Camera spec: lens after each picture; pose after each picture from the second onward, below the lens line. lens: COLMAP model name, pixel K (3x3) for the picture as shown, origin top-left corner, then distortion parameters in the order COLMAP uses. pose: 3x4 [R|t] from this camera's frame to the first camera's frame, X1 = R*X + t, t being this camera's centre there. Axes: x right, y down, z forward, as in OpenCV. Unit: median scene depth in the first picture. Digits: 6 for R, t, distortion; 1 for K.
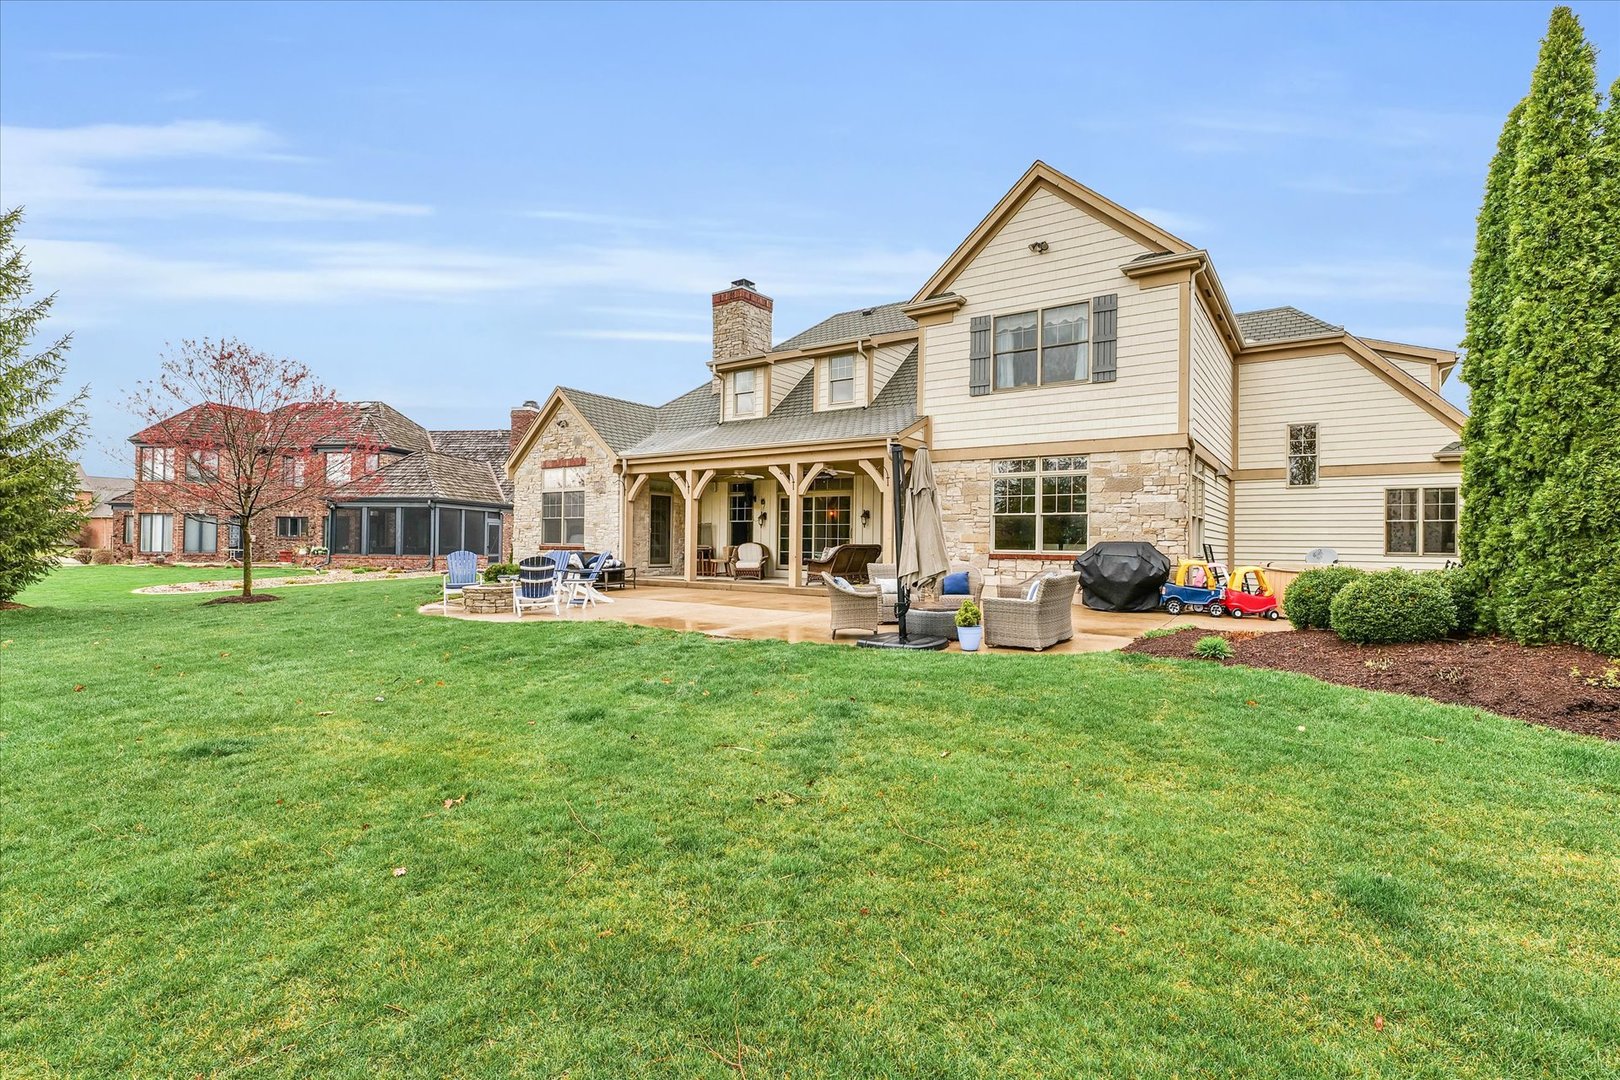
lens RADIAL K [[756.1, 0, 806.9], [0, 756.1, 544.9], [0, 0, 1]] dist [-0.002842, -0.000413]
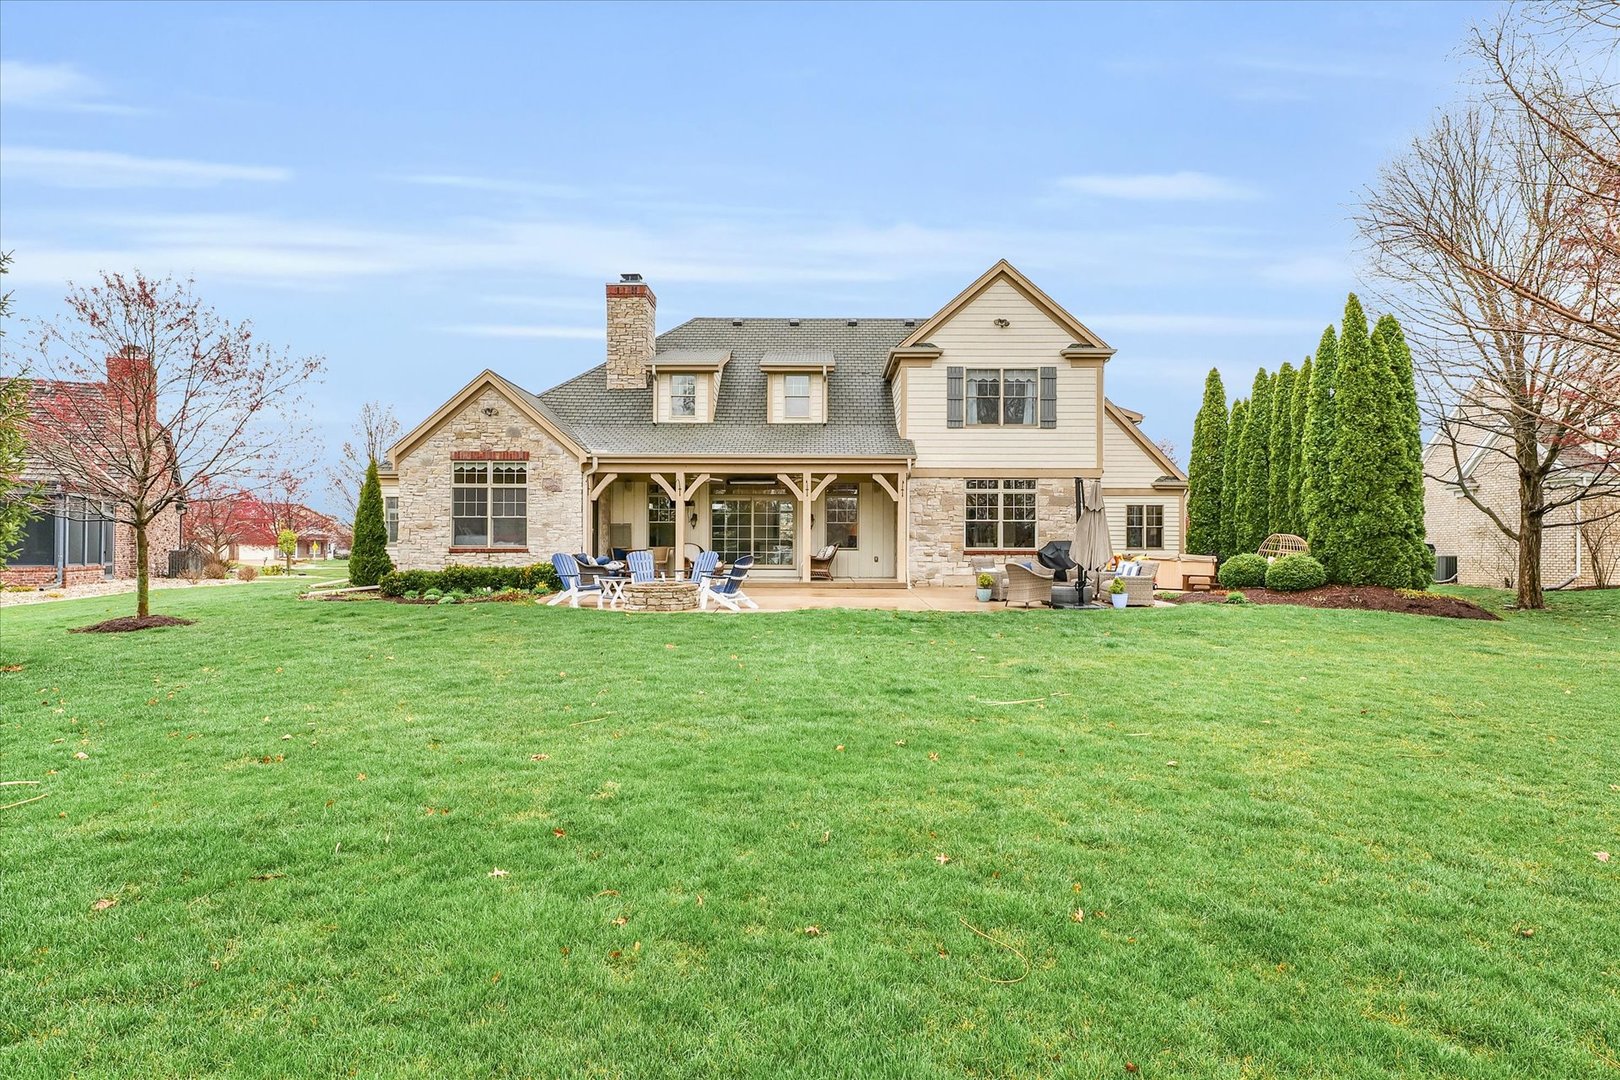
lens RADIAL K [[886.5, 0, 810.4], [0, 886.5, 550.7], [0, 0, 1]] dist [0.003695, 0.000144]
pose [[0.825101, -0.009739, 0.564901, -0.837385], [0.006932, 0.999951, 0.007114, -0.000839], [-0.564943, -0.001954, 0.825128, -0.109730]]
